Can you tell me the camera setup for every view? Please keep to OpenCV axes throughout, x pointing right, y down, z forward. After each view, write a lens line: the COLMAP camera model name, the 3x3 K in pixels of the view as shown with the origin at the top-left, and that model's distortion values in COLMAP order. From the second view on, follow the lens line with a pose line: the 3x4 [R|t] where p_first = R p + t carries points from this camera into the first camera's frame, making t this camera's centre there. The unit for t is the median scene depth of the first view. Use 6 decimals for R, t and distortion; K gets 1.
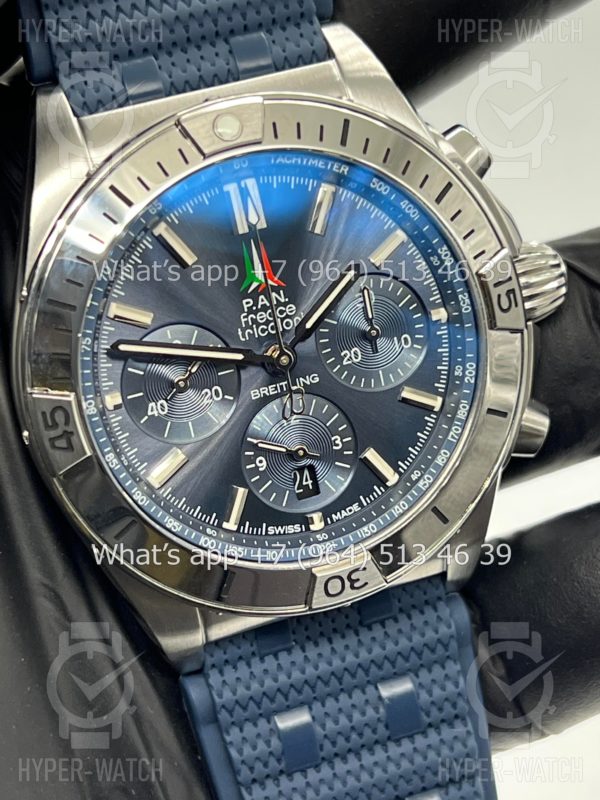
lens RADIAL K [[1878.2, 0, 294.6], [0, 1878.2, 407.9], [0, 0, 1]] dist [0.236205, 0.000000]
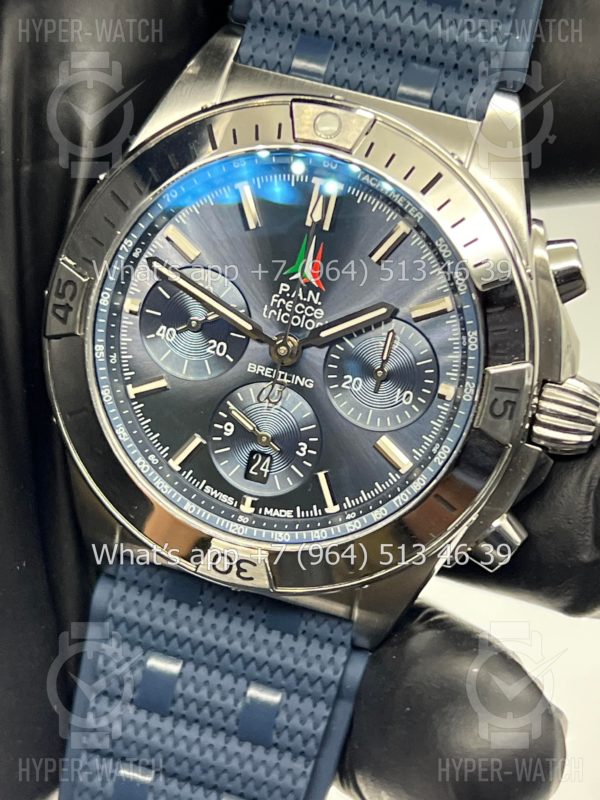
lens RADIAL K [[1878.2, 0, 298.5], [0, 1878.2, 412.8], [0, 0, 1]] dist [0.236205, 0.000000]
pose [[0.797445, 0.485466, -0.358335, 0.387015], [-0.492610, 0.866748, 0.077992, -0.079883], [0.348448, 0.114325, 0.930330, 0.031643]]
